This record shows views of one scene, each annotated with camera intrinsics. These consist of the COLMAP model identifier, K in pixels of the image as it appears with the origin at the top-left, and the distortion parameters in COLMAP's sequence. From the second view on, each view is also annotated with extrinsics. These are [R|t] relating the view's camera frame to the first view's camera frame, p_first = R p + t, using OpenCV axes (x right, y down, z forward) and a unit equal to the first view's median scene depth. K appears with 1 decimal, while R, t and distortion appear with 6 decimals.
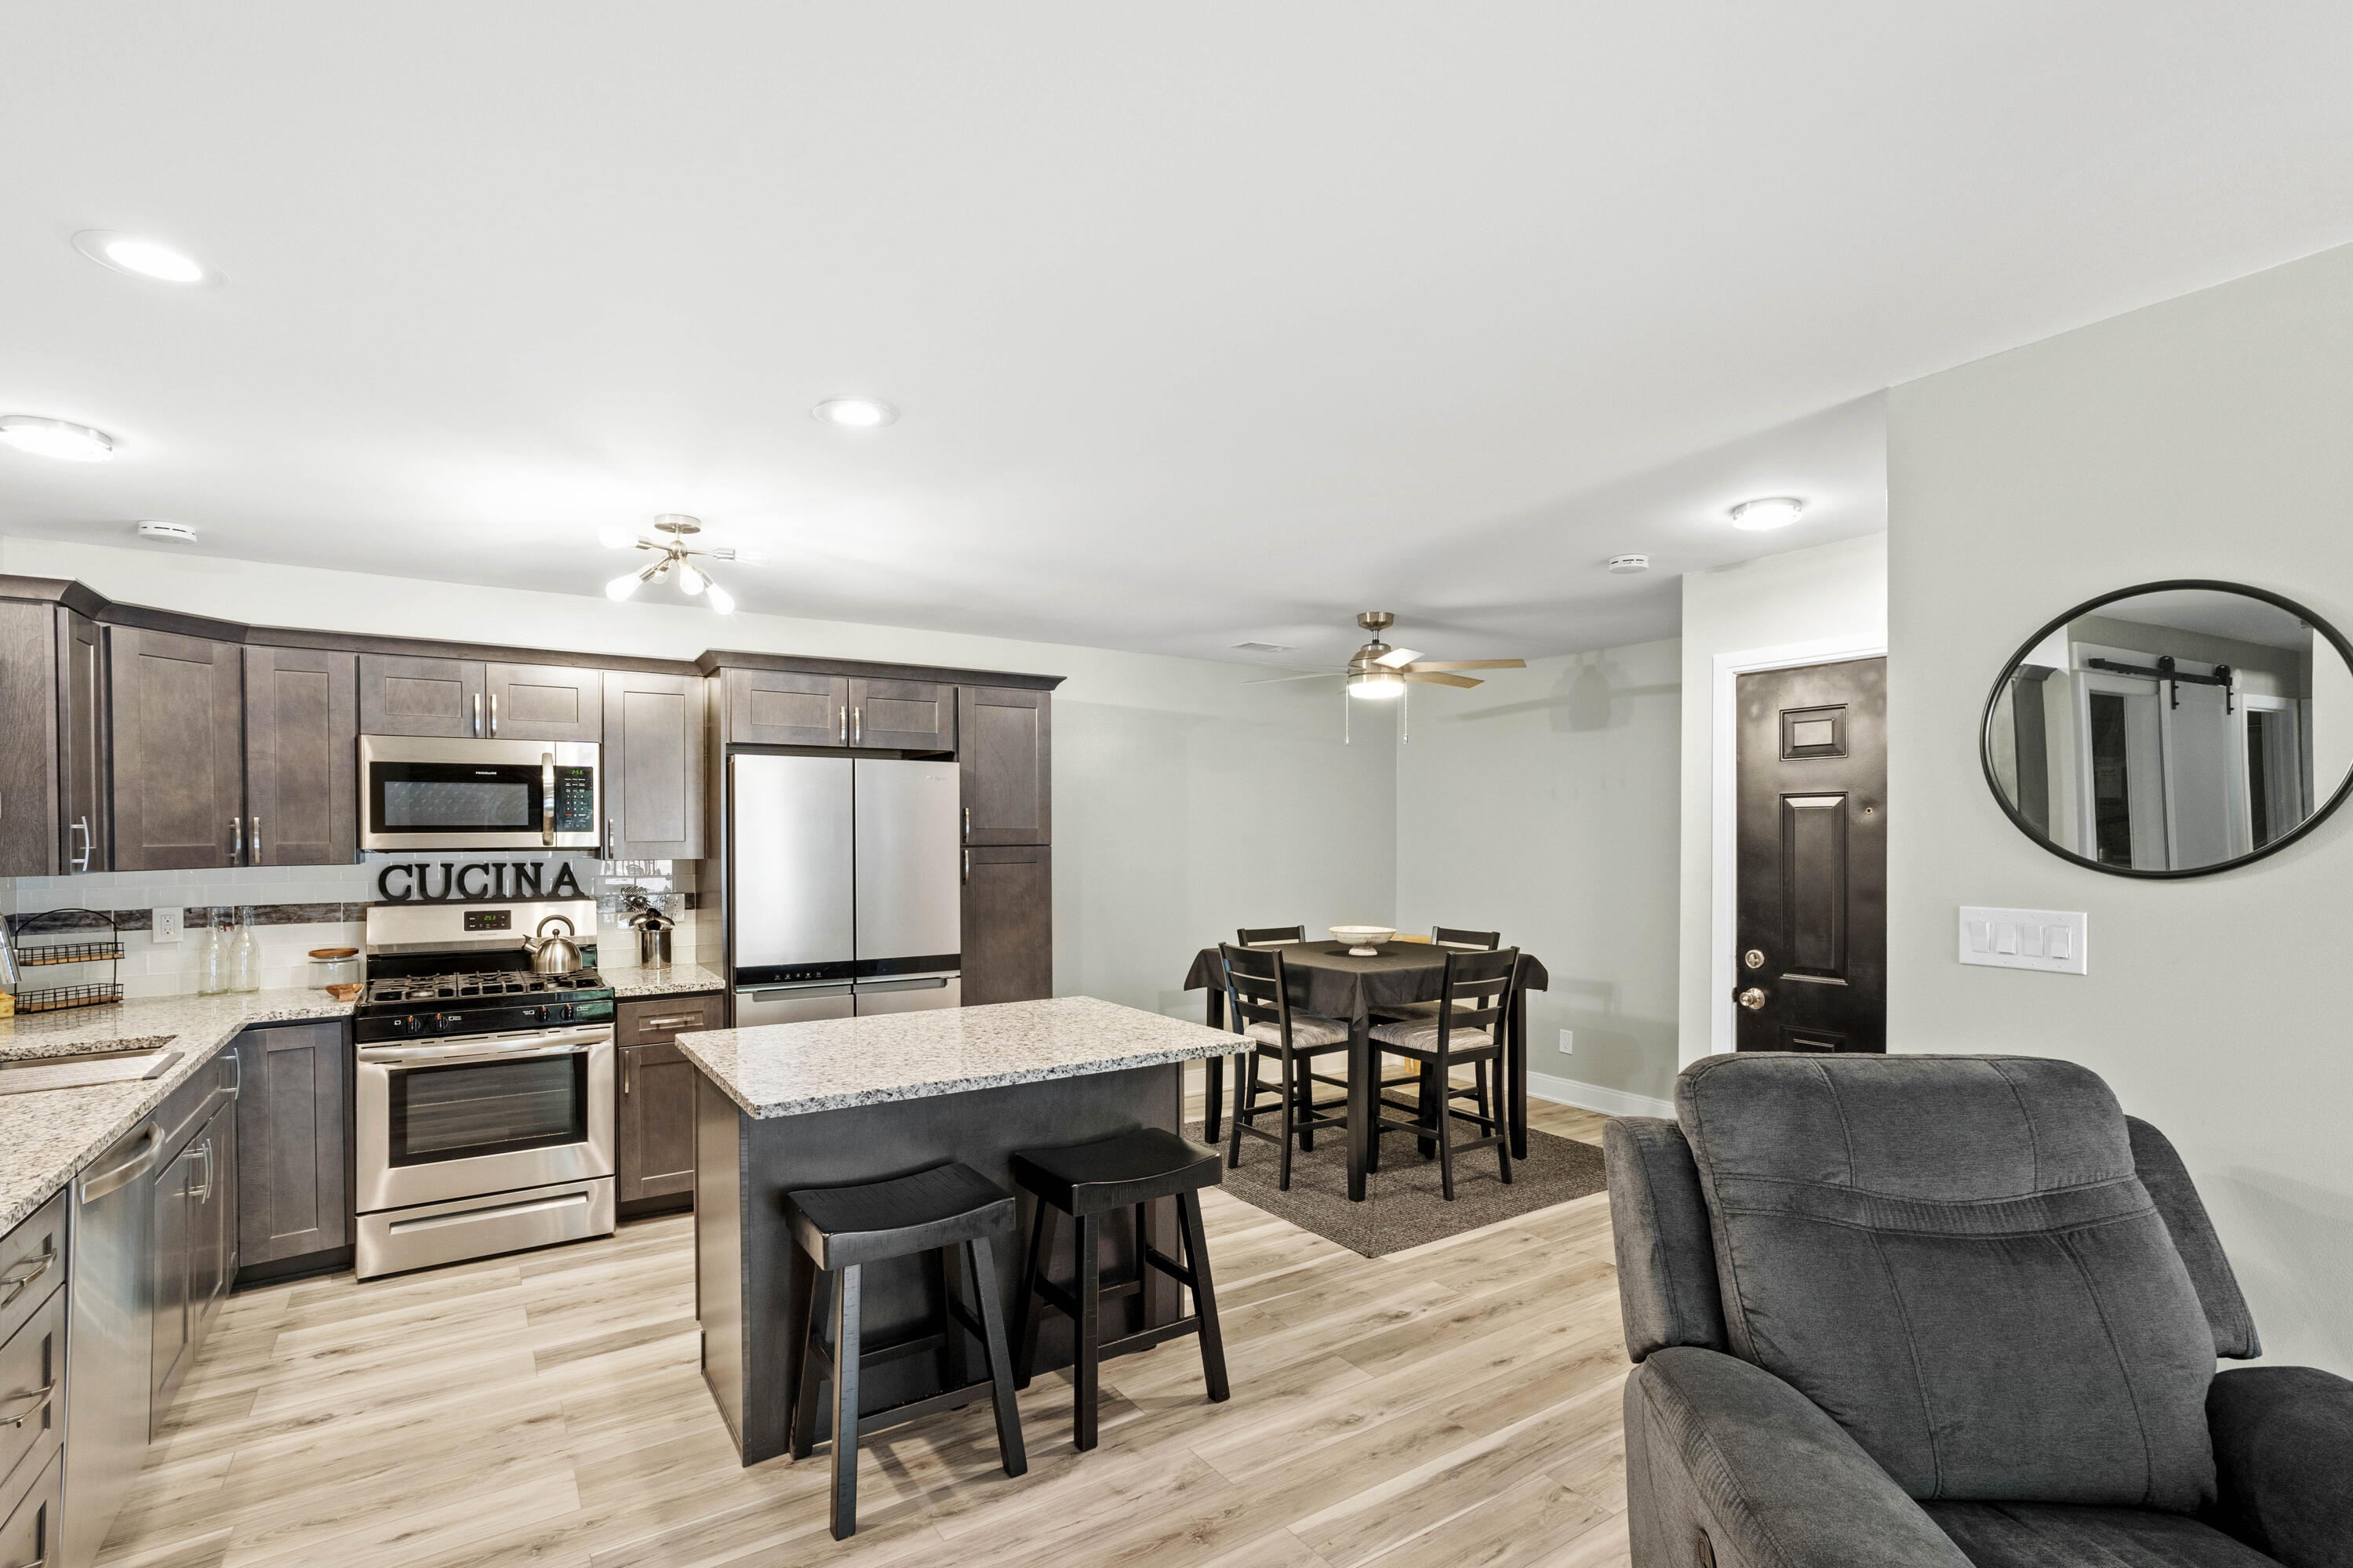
lens RADIAL K [[1116.7, 0, 1154.3], [0, 1116.7, 840.1], [0, 0, 1]] dist [-0.002065, 0.021478]
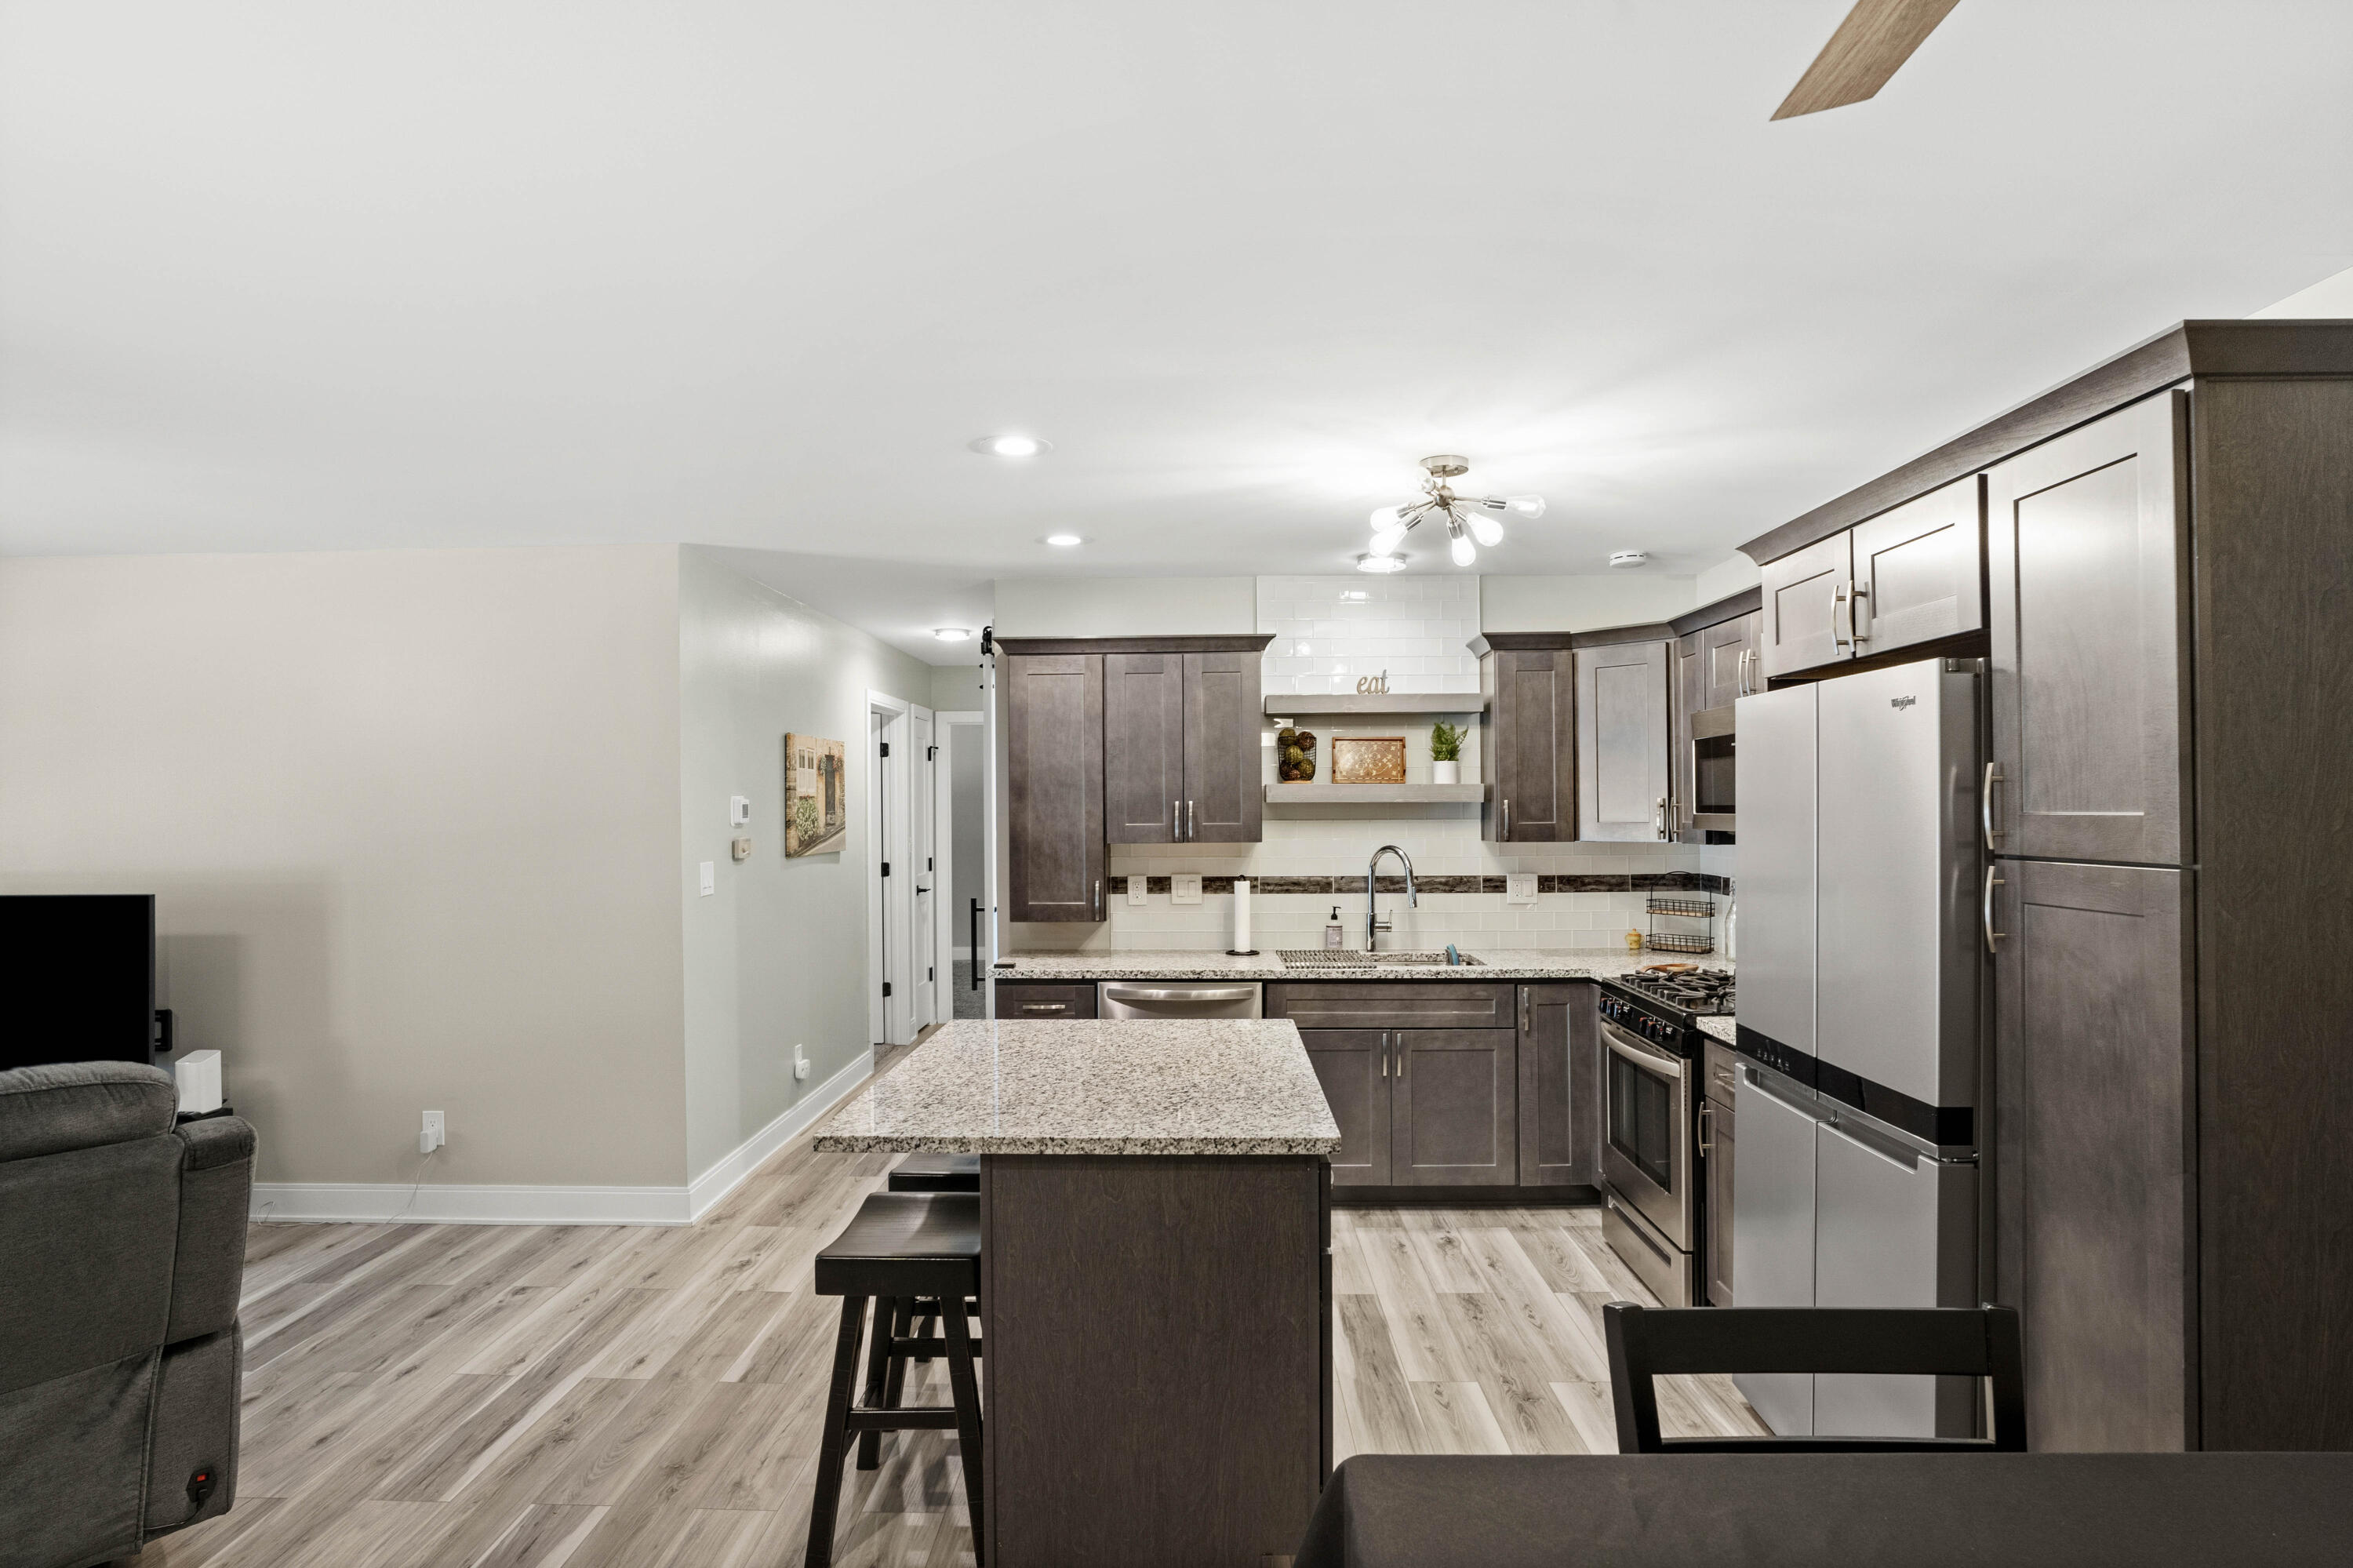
lens RADIAL K [[1281.5, 0, 1171.4], [0, 1281.5, 804.9], [0, 0, 1]] dist [-0.045198, 0.017845]
pose [[-0.555552, 0.006974, -0.831453, 0.445732], [0.001651, 0.999972, 0.007285, -0.020835], [0.831480, 0.002674, -0.555548, 1.171373]]
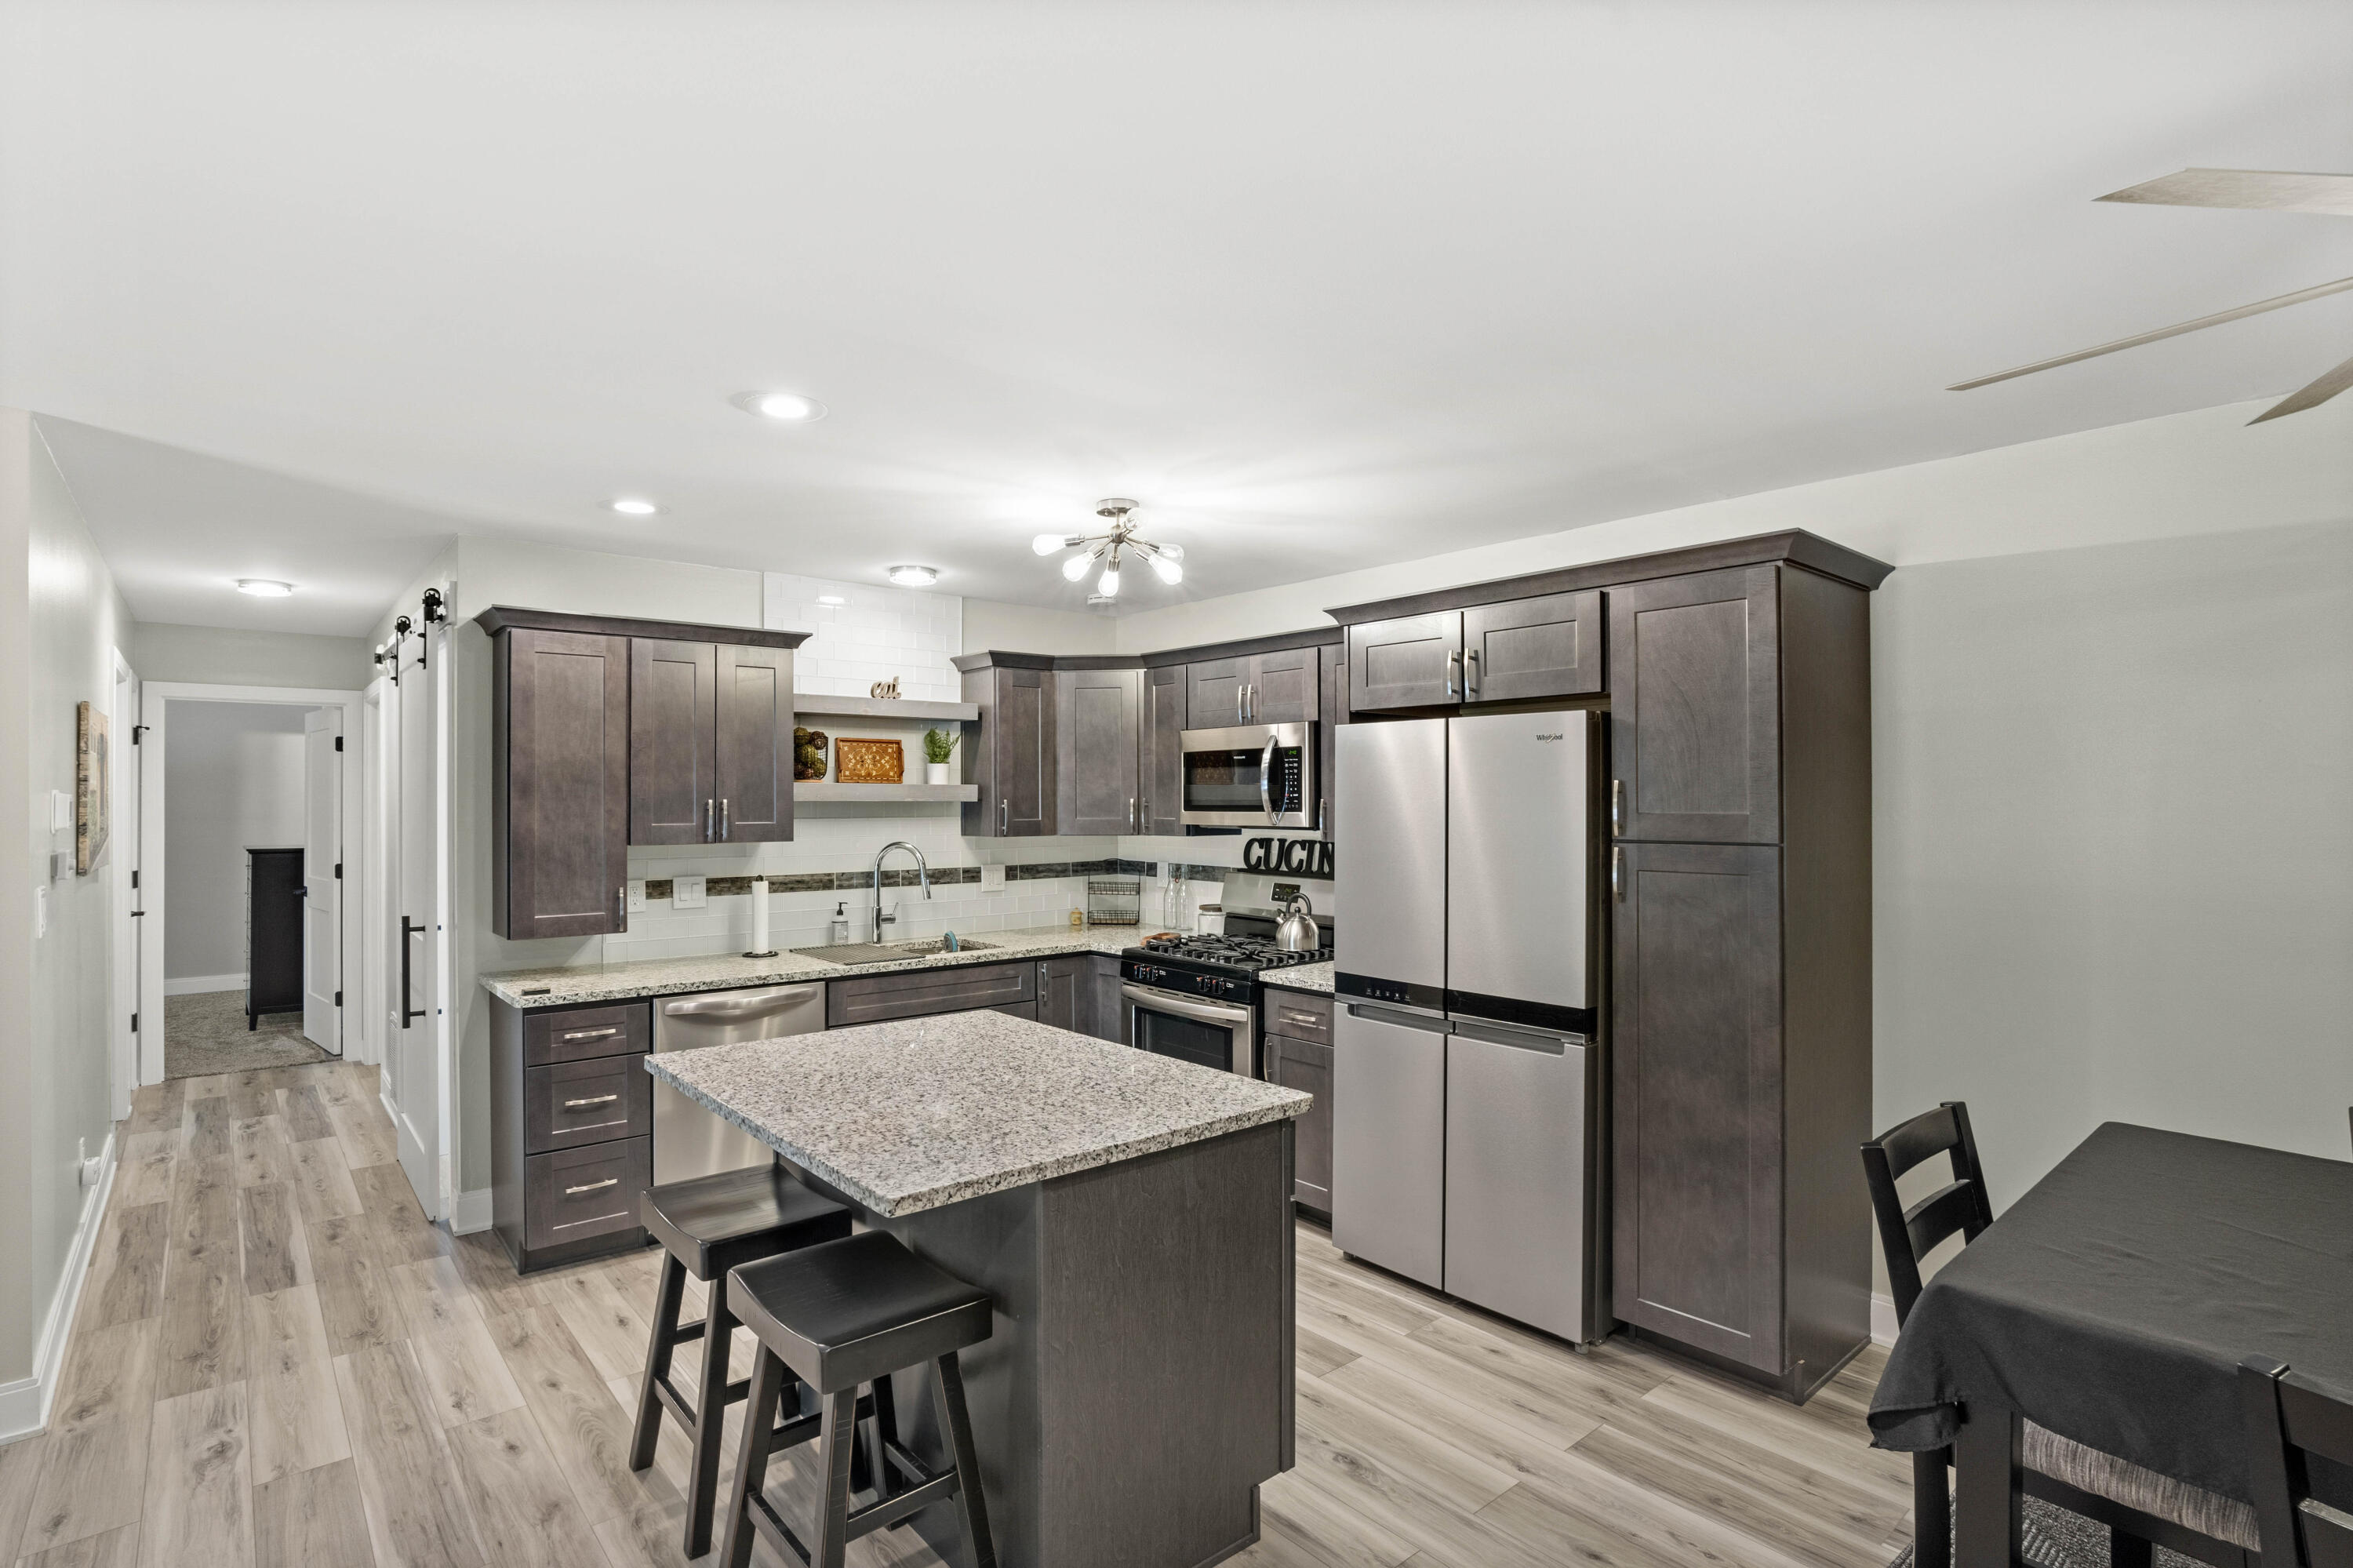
lens RADIAL K [[1149.4, 0, 1176.5], [0, 1149.4, 784.0], [0, 0, 1]] dist [-0.048677, 0.023438]
pose [[0.143898, -0.008585, -0.989555, 0.504427], [-0.006839, 0.999930, -0.009670, -0.022217], [0.989569, 0.008159, 0.143829, 0.771320]]
